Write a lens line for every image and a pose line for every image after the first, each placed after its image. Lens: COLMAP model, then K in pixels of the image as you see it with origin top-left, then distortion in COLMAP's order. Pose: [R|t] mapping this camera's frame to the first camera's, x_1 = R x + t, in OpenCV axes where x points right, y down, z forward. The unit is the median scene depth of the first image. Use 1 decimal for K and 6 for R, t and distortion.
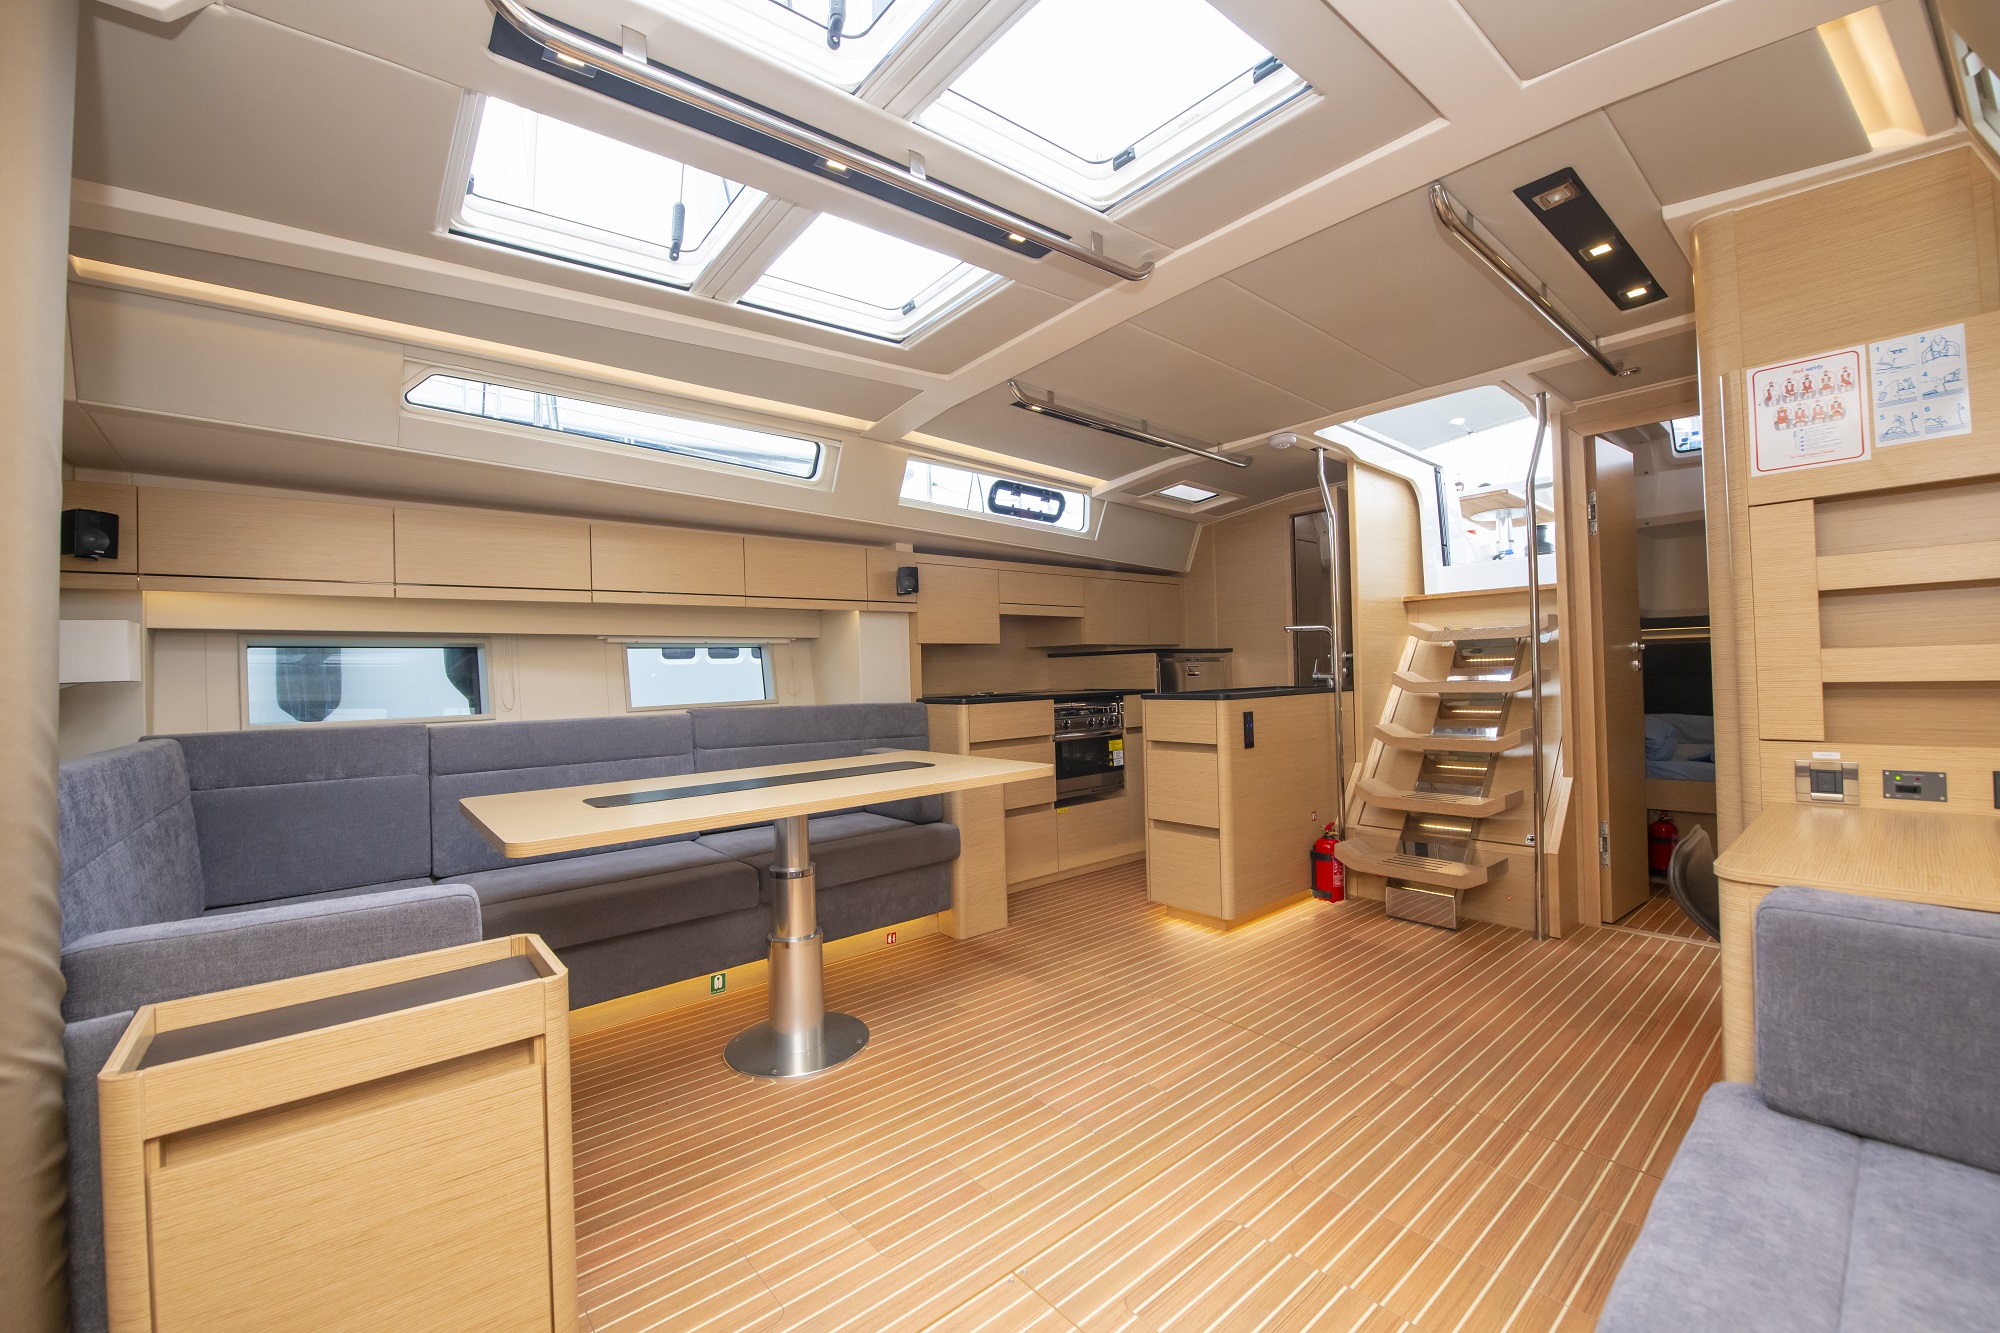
lens RADIAL K [[817.5, 0, 995.4], [0, 817.5, 661.3], [0, 0, 1]] dist [-0.008654, -0.000463]
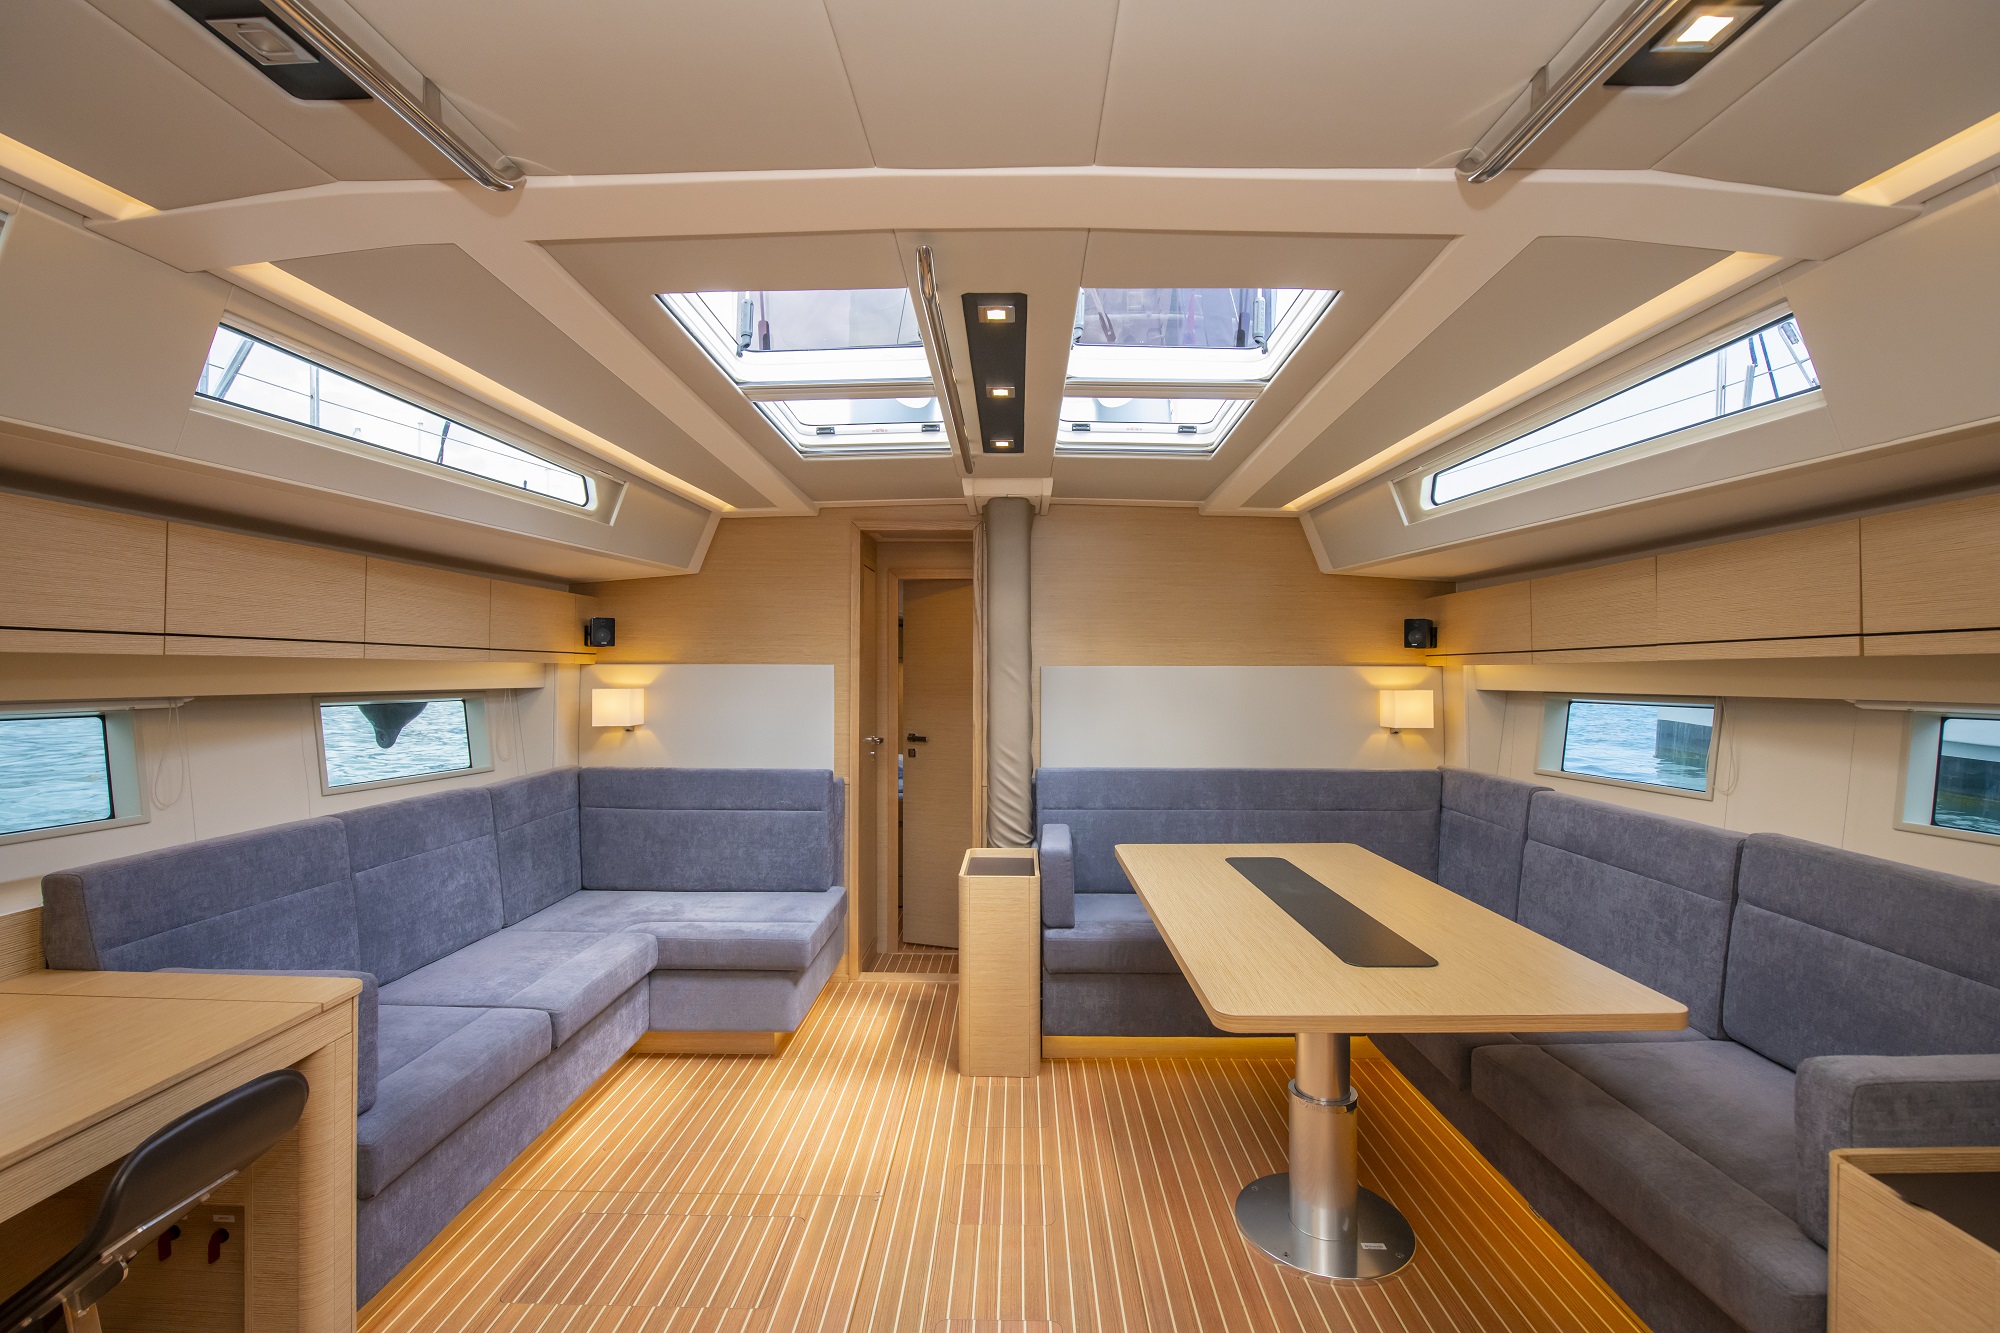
lens RADIAL K [[920.0, 0, 1000.4], [0, 920.0, 670.4], [0, 0, 1]] dist [0.000814, 0.000096]
pose [[-0.672407, 0.017791, -0.739968, 0.737911], [0.018556, 0.999802, 0.007176, -0.119807], [0.739949, -0.008906, -0.672604, 1.568412]]
